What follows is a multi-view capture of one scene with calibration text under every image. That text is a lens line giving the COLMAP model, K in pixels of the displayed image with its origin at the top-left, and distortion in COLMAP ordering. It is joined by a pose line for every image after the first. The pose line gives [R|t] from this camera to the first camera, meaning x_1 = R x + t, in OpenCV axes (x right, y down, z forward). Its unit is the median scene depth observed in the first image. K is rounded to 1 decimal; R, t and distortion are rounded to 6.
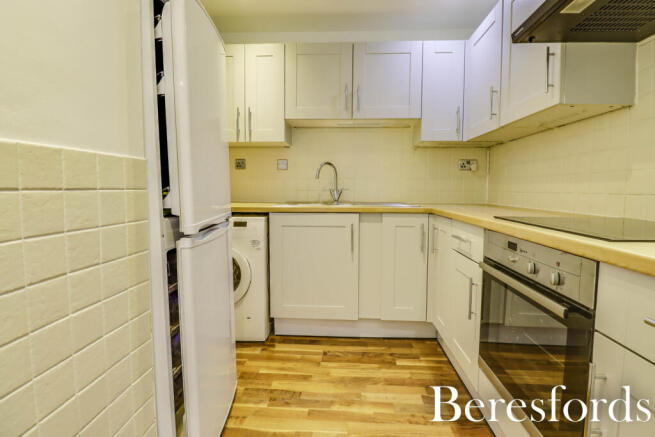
lens RADIAL K [[311.5, 0, 328.0], [0, 311.5, 207.5], [0, 0, 1]] dist [0.001812, -0.014576]
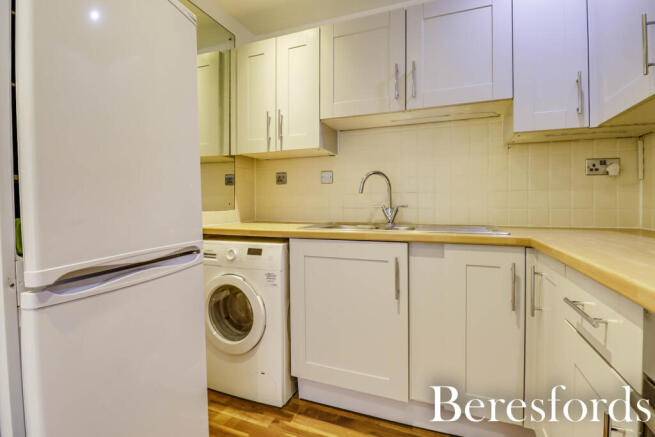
lens RADIAL K [[308.4, 0, 328.4], [0, 308.4, 207.9], [0, 0, 1]] dist [0.002025, -0.014308]
pose [[0.949563, -0.006178, -0.313515, 0.146461], [-0.009503, 0.998780, -0.048462, -0.022449], [0.313432, 0.048997, 0.948346, 0.305818]]
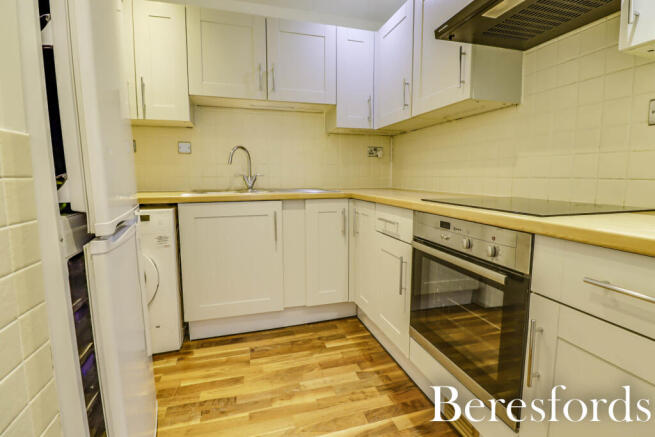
lens RADIAL K [[311.5, 0, 328.0], [0, 311.5, 207.5], [0, 0, 1]] dist [0.001812, -0.014576]
pose [[0.941352, -0.041800, 0.334826, -0.087874], [0.027160, 0.998464, 0.048292, -0.002134], [-0.336331, -0.036366, 0.941042, 0.048617]]
